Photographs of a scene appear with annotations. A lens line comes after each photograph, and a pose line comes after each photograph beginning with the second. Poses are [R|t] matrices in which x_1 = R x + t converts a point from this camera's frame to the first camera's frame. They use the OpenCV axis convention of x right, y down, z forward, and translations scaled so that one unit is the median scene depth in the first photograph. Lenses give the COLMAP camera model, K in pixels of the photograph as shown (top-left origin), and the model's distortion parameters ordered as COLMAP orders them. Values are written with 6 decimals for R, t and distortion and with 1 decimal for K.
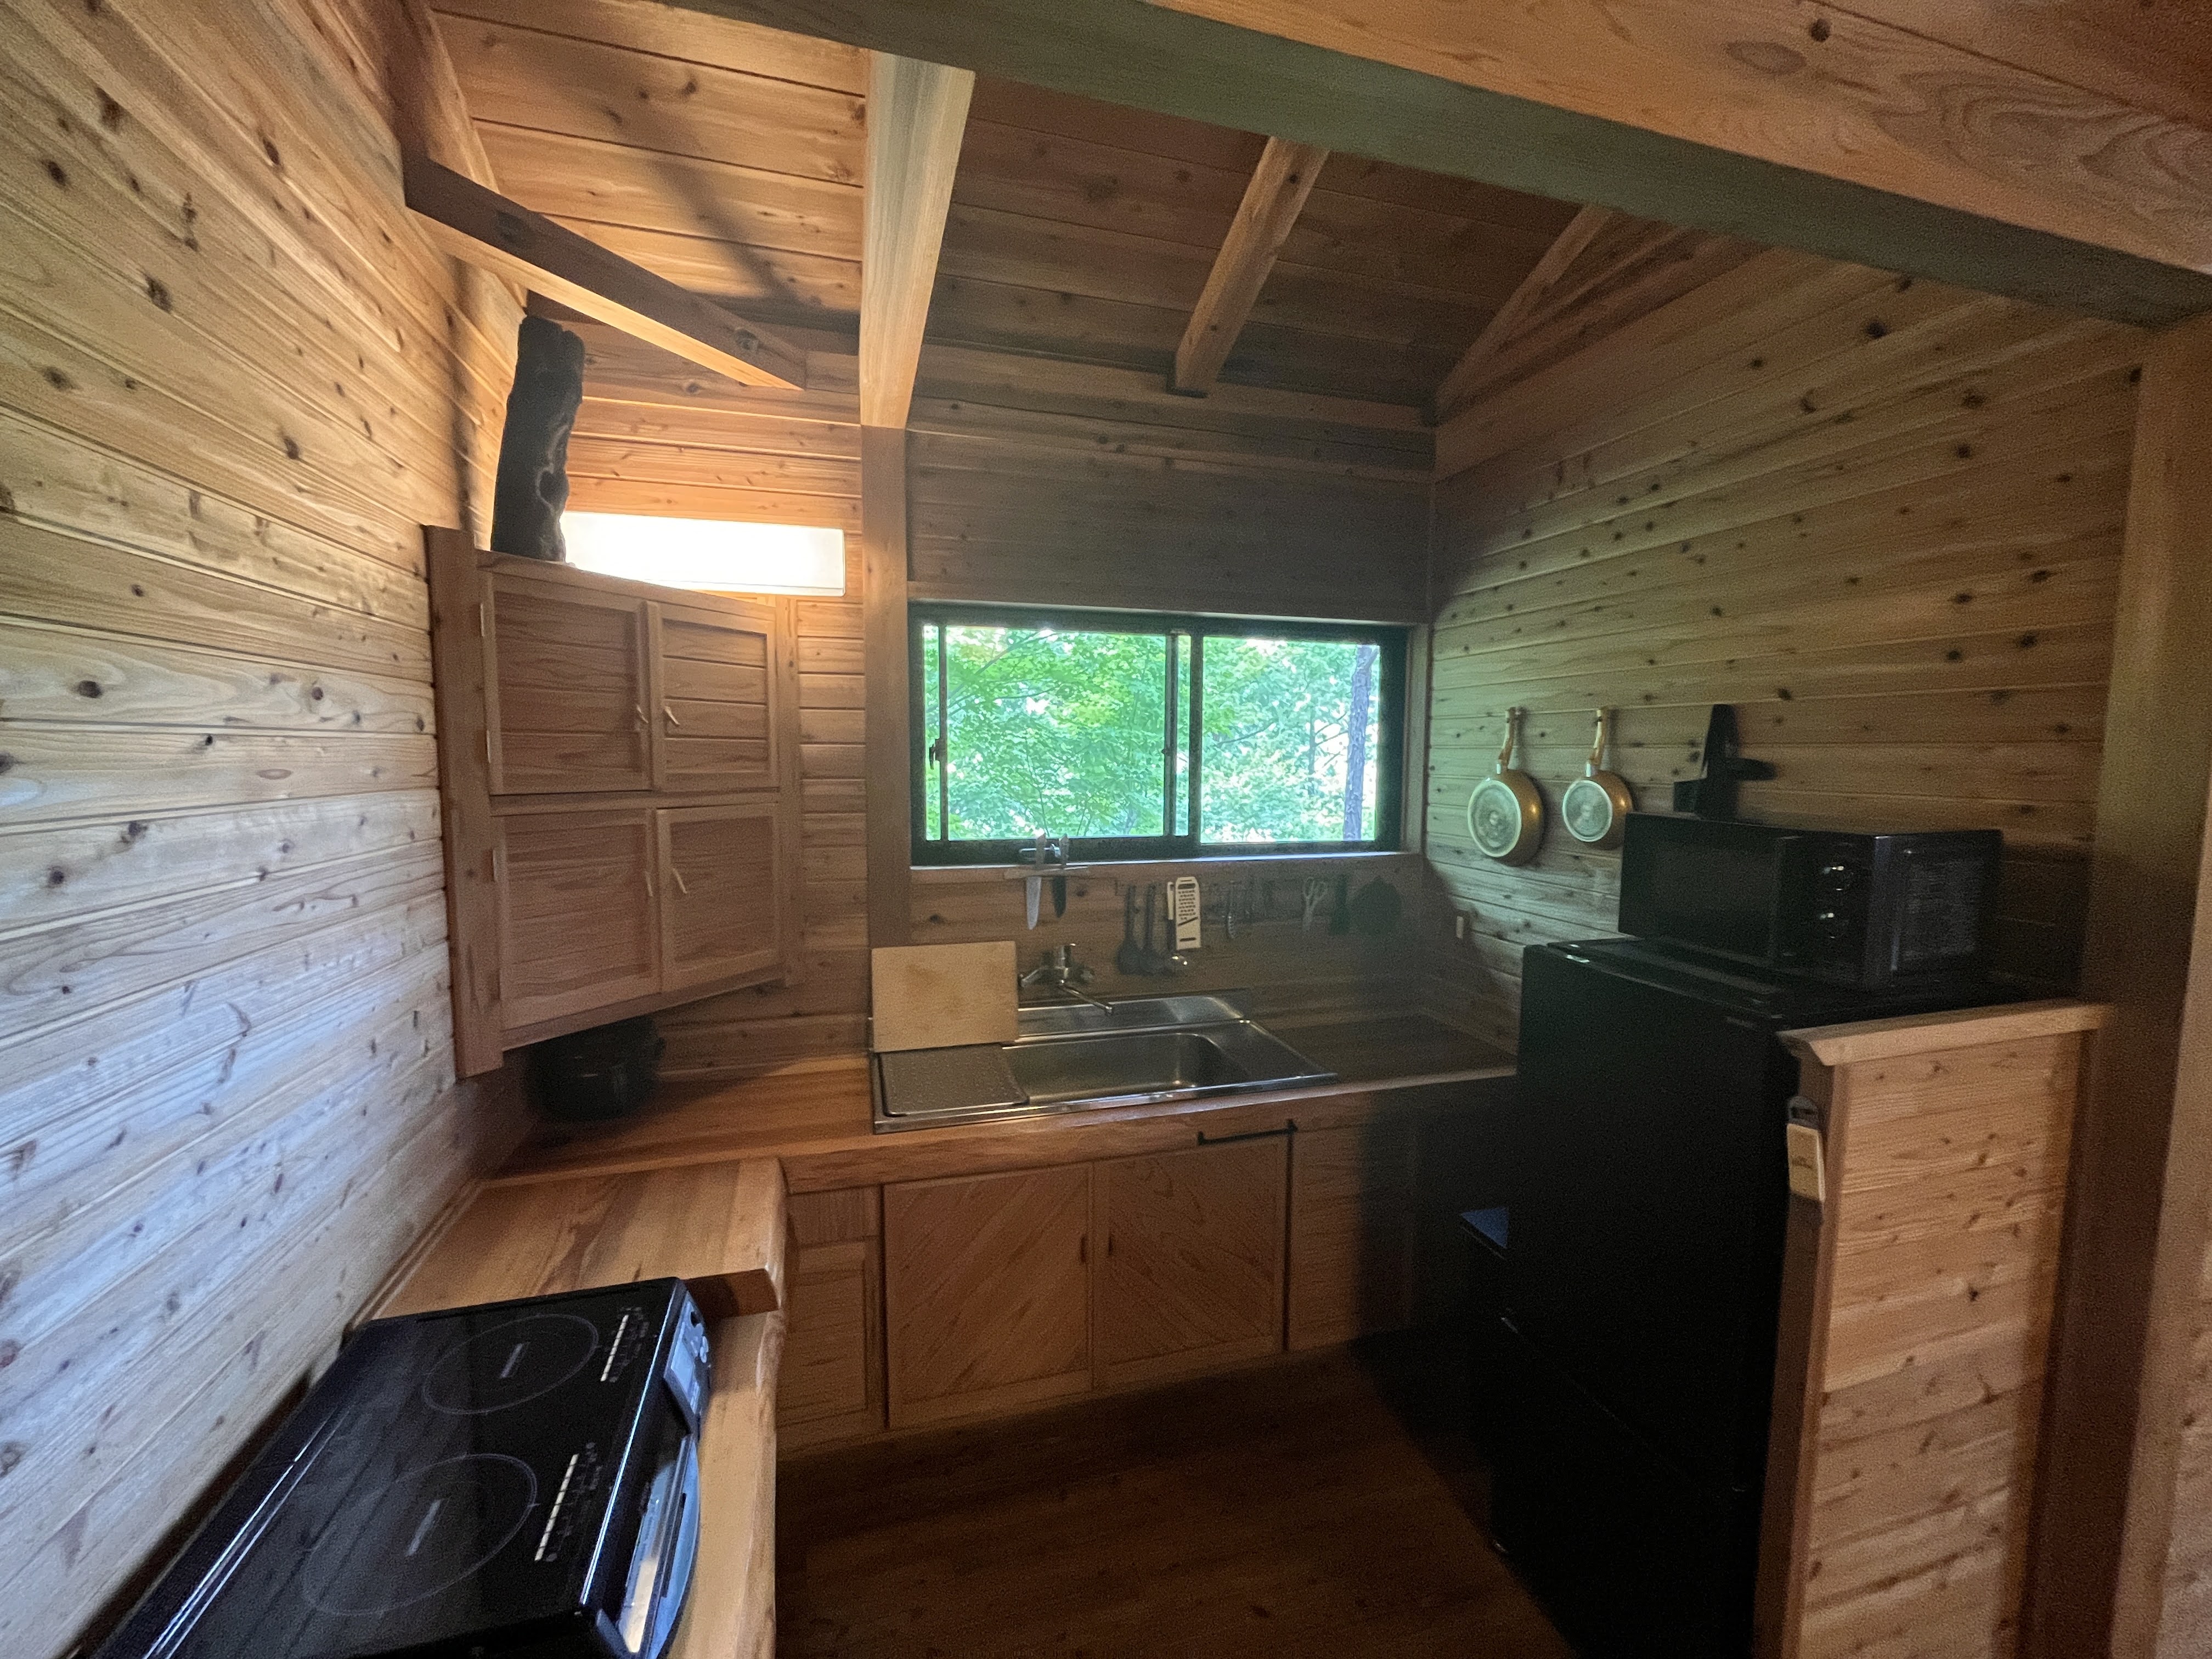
lens RADIAL K [[897.8, 0, 1105.6], [0, 897.8, 827.9], [0, 0, 1]] dist [-0.007799, -0.000071]
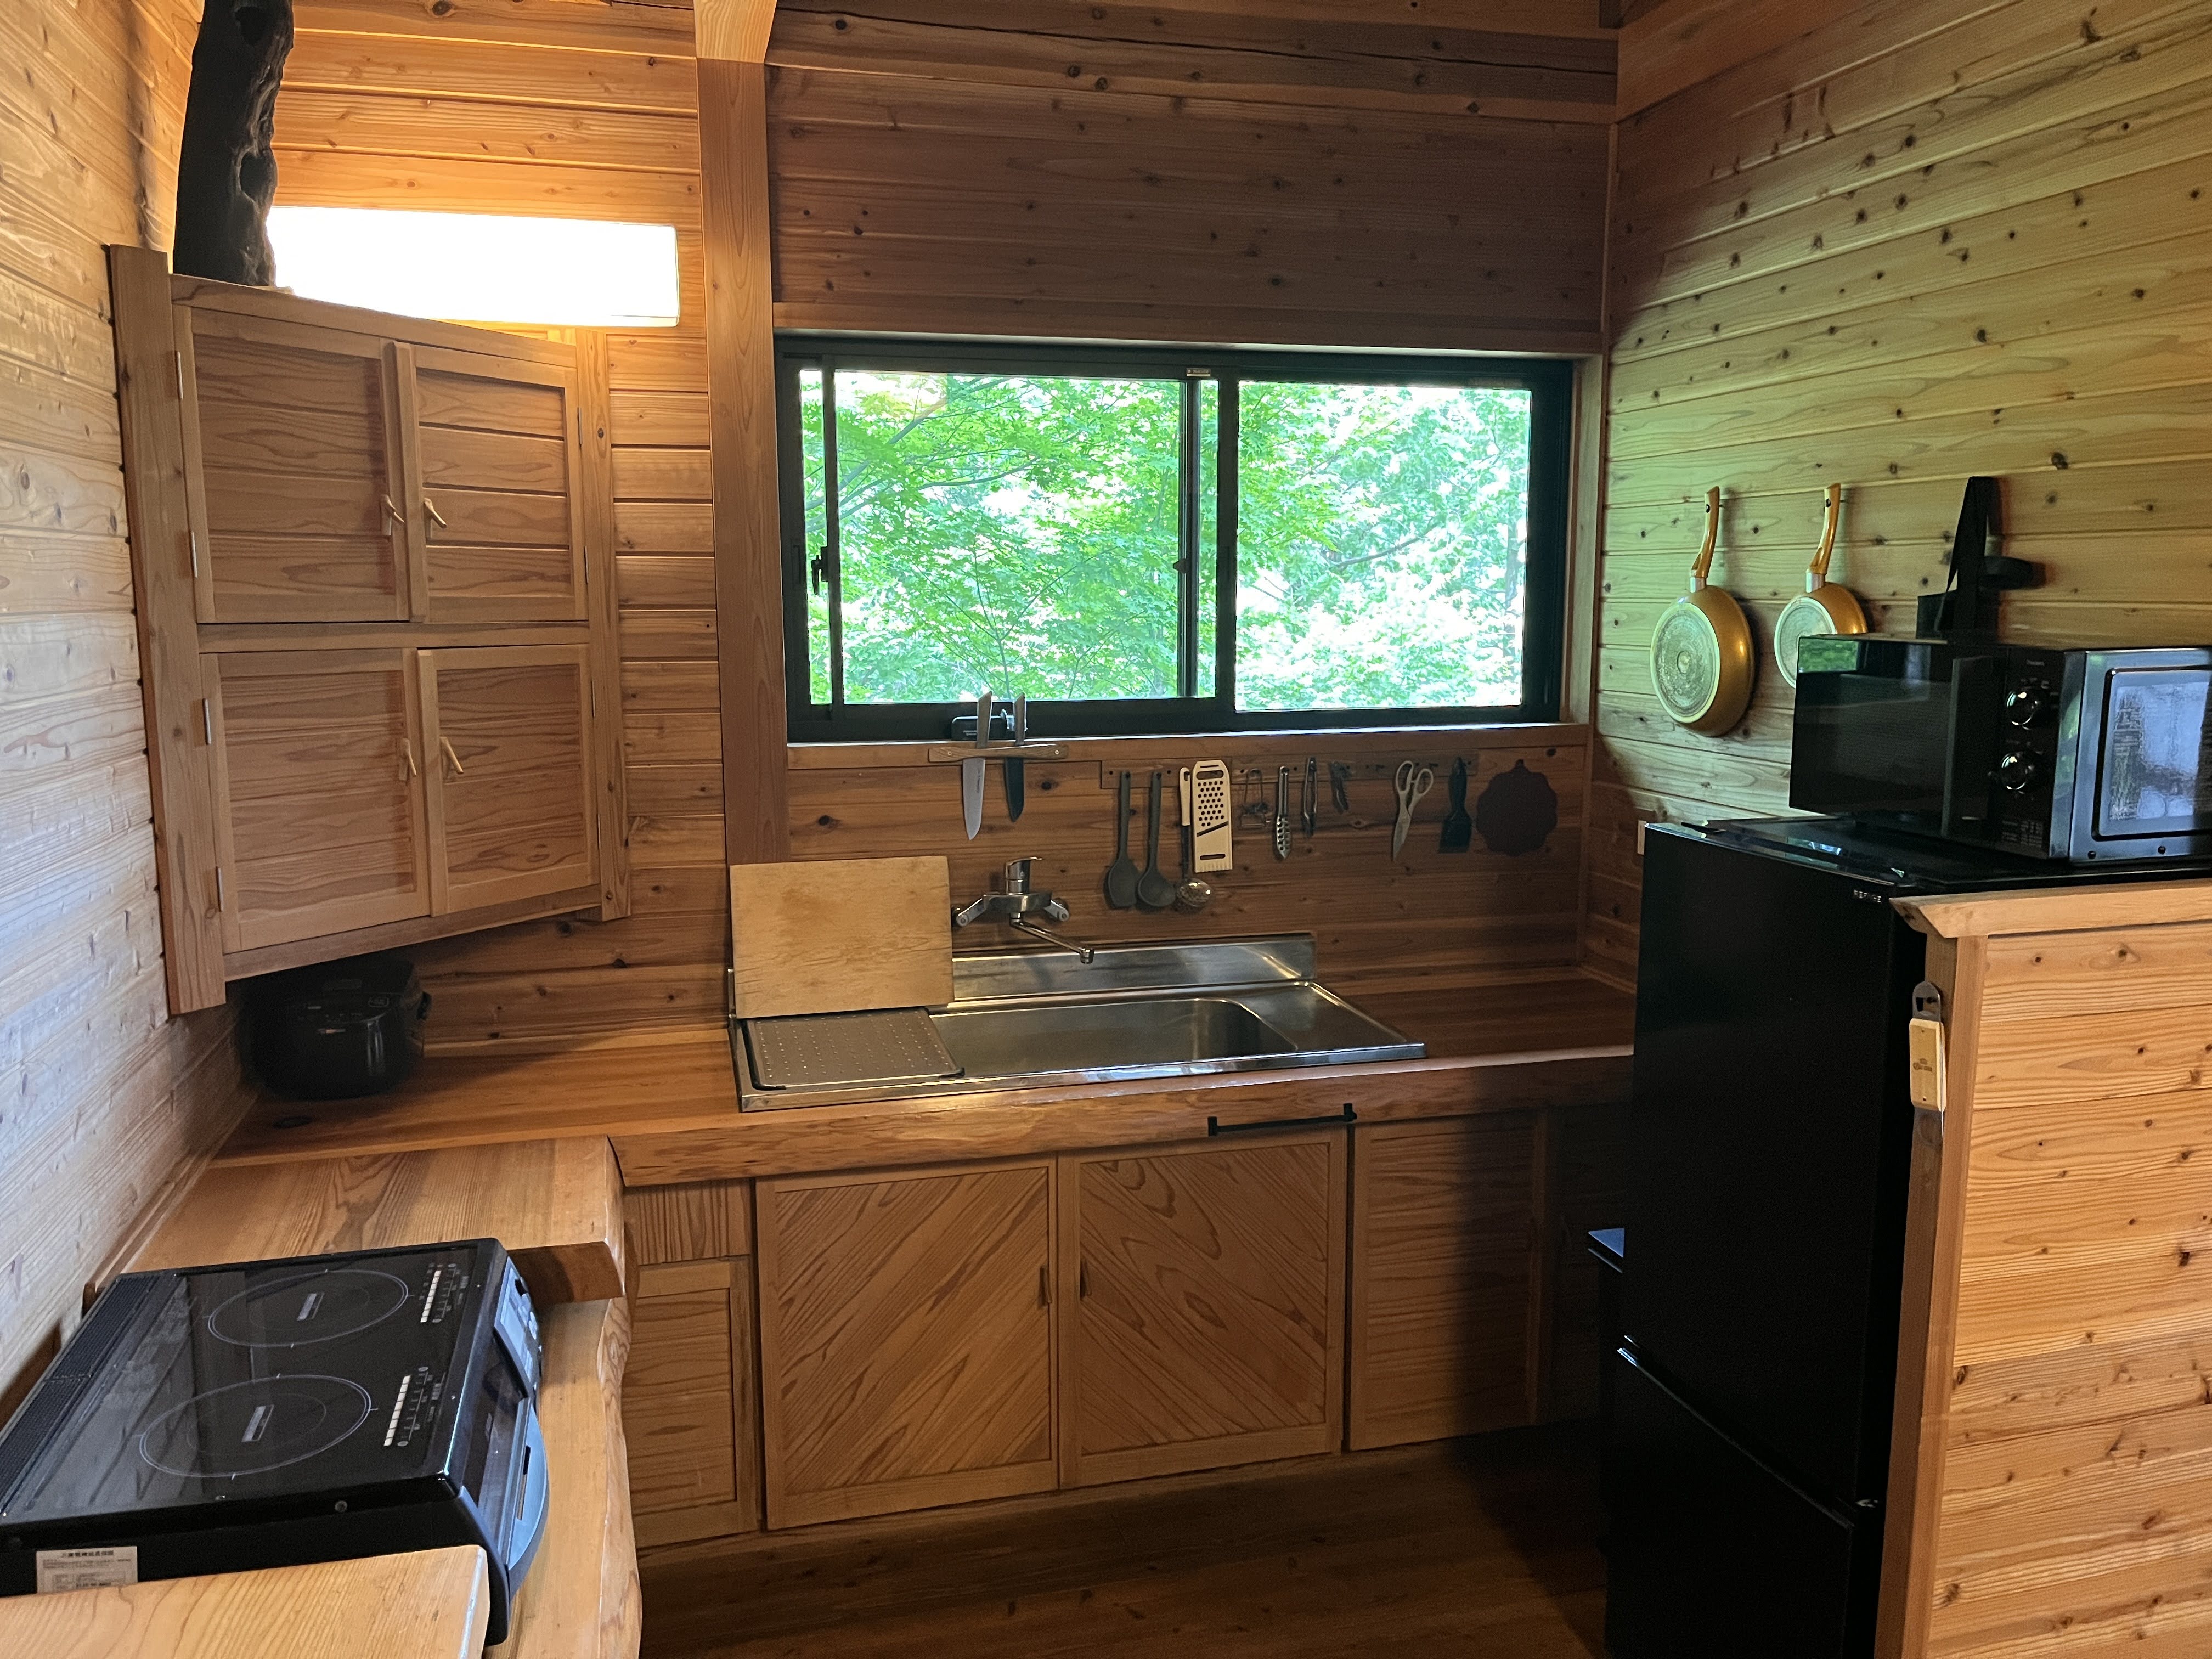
lens RADIAL K [[1685.0, 0, 1093.9], [0, 1685.0, 829.2], [0, 0, 1]] dist [0.077466, -0.111583]
pose [[0.999485, -0.004142, -0.031833, 0.054886], [0.005953, 0.998356, 0.057012, 0.042323], [0.031544, -0.057172, 0.997866, -0.272048]]
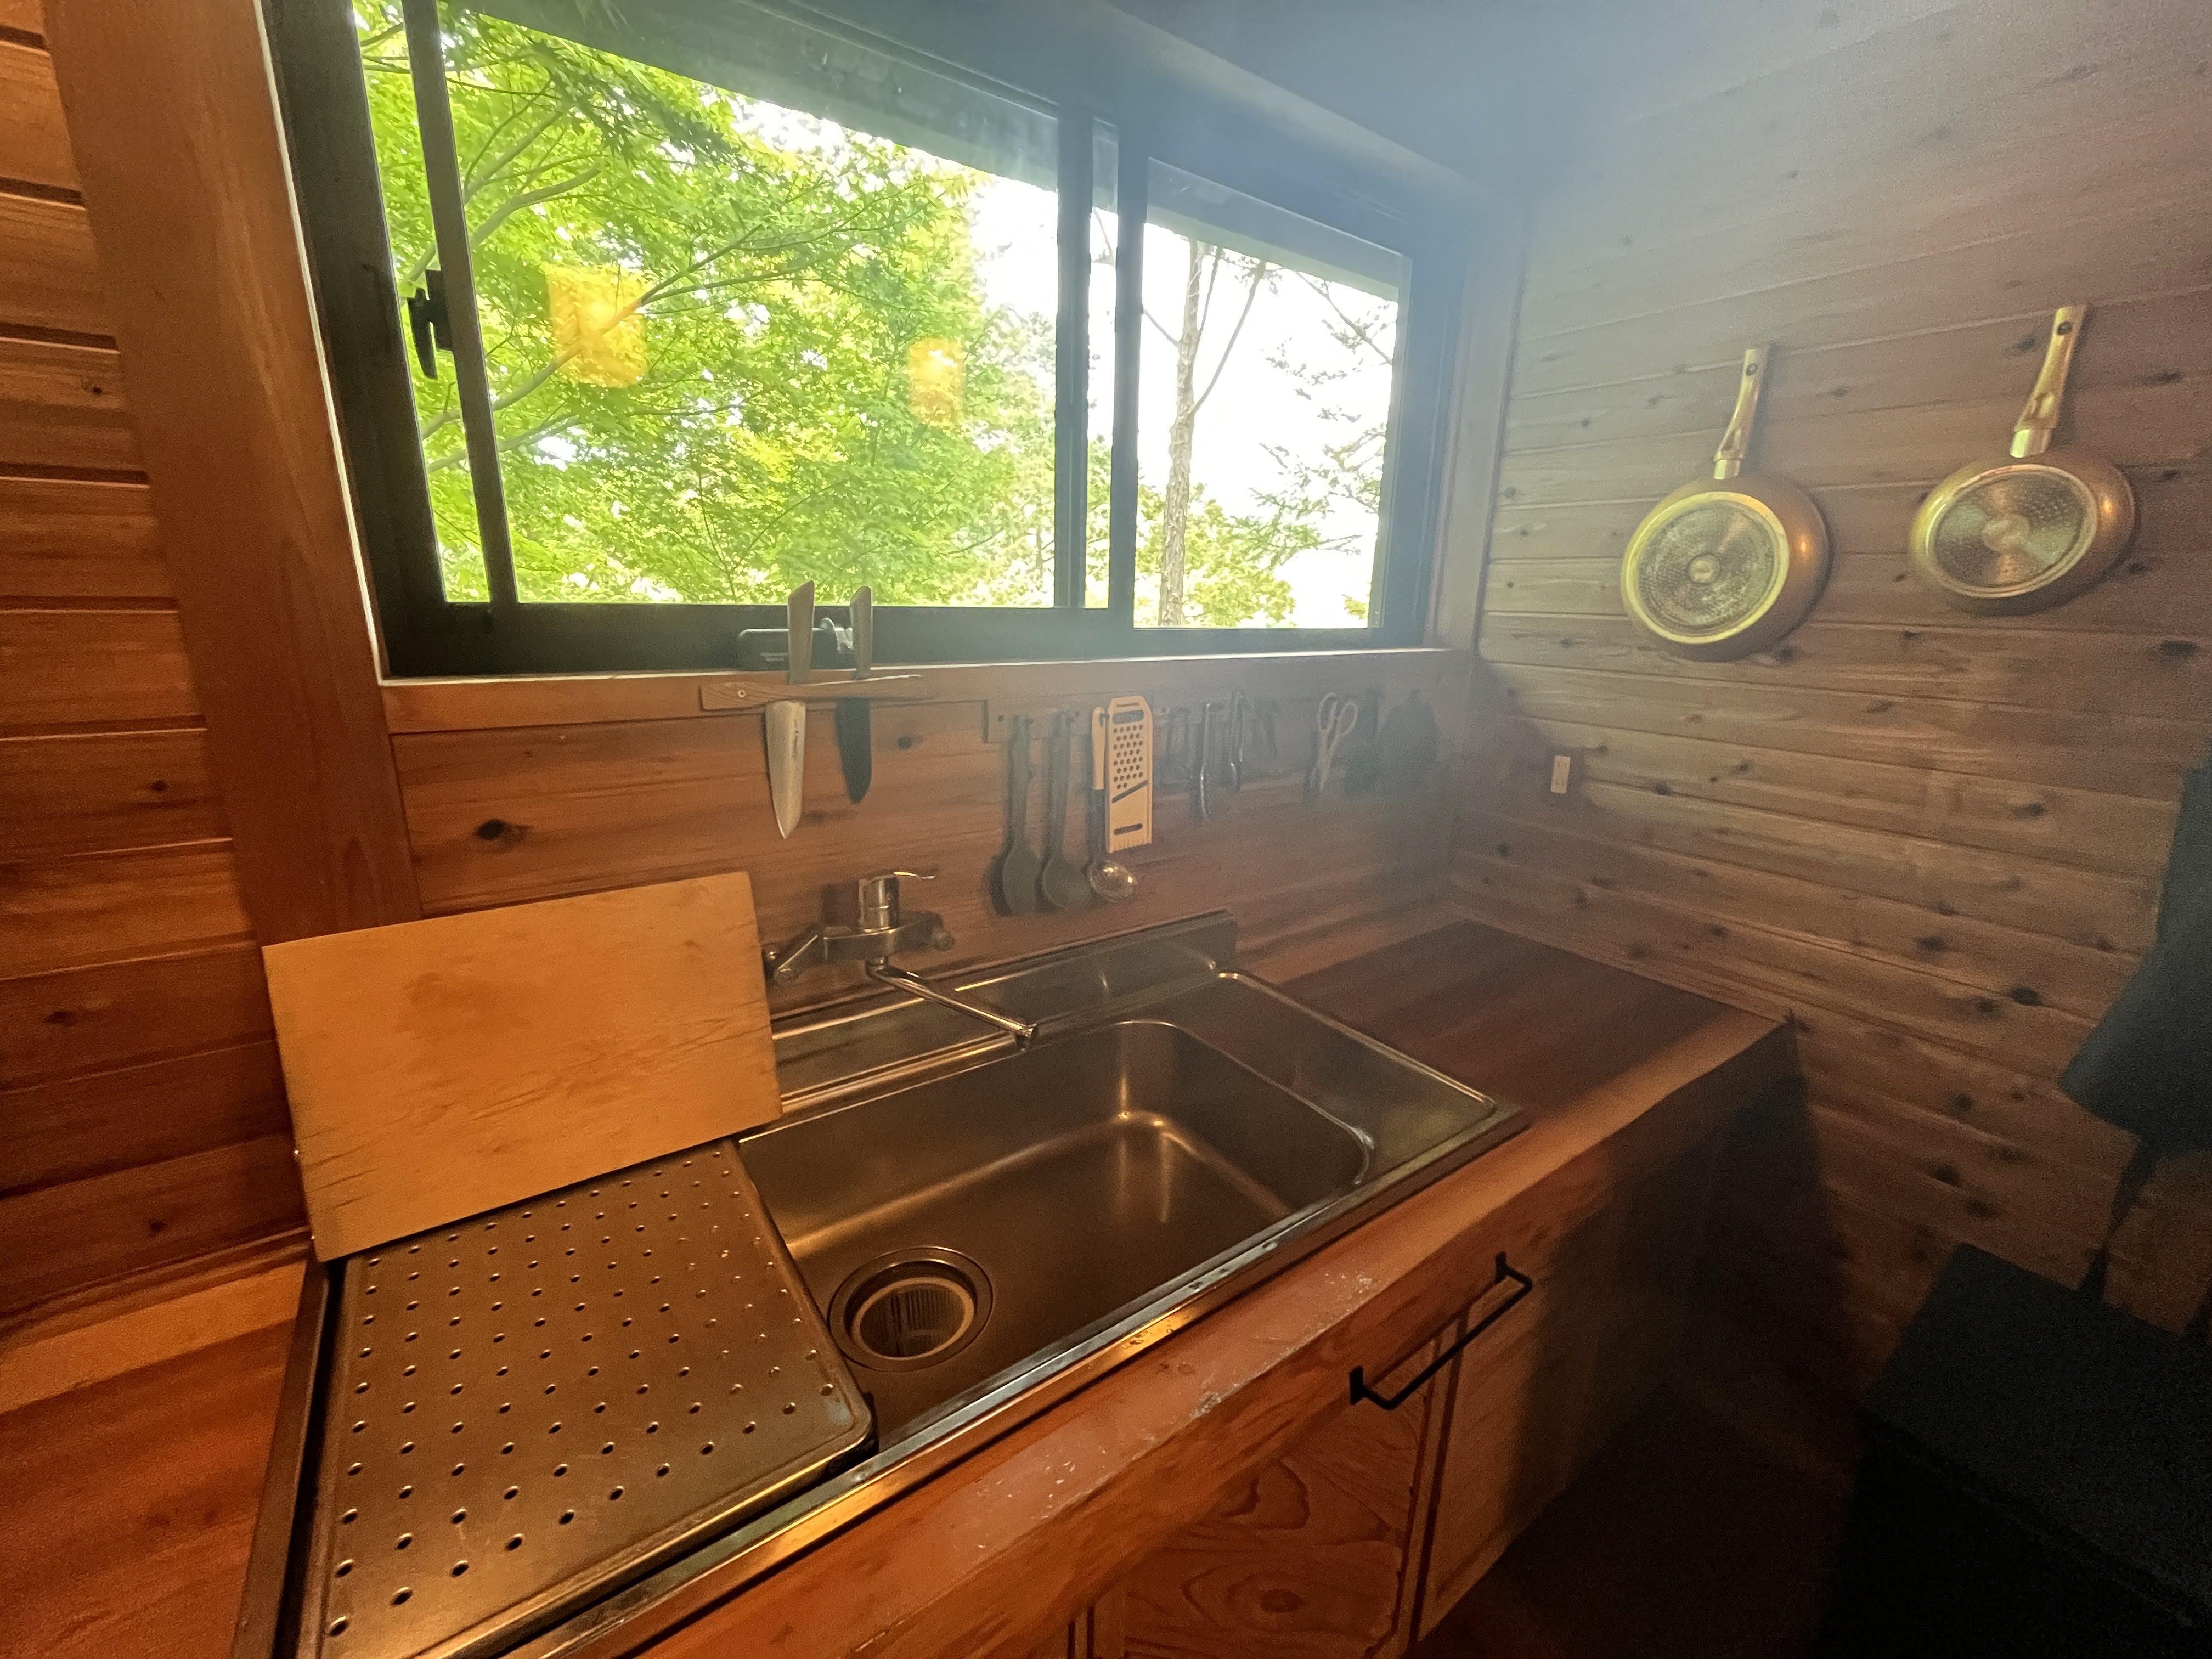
lens RADIAL K [[897.8, 0, 1105.6], [0, 897.8, 827.9], [0, 0, 1]] dist [-0.007799, -0.000071]
pose [[0.941905, -0.070276, 0.328444, -0.094618], [0.011214, 0.983901, 0.178362, 0.047714], [-0.335691, -0.164317, 0.927530, 0.695108]]
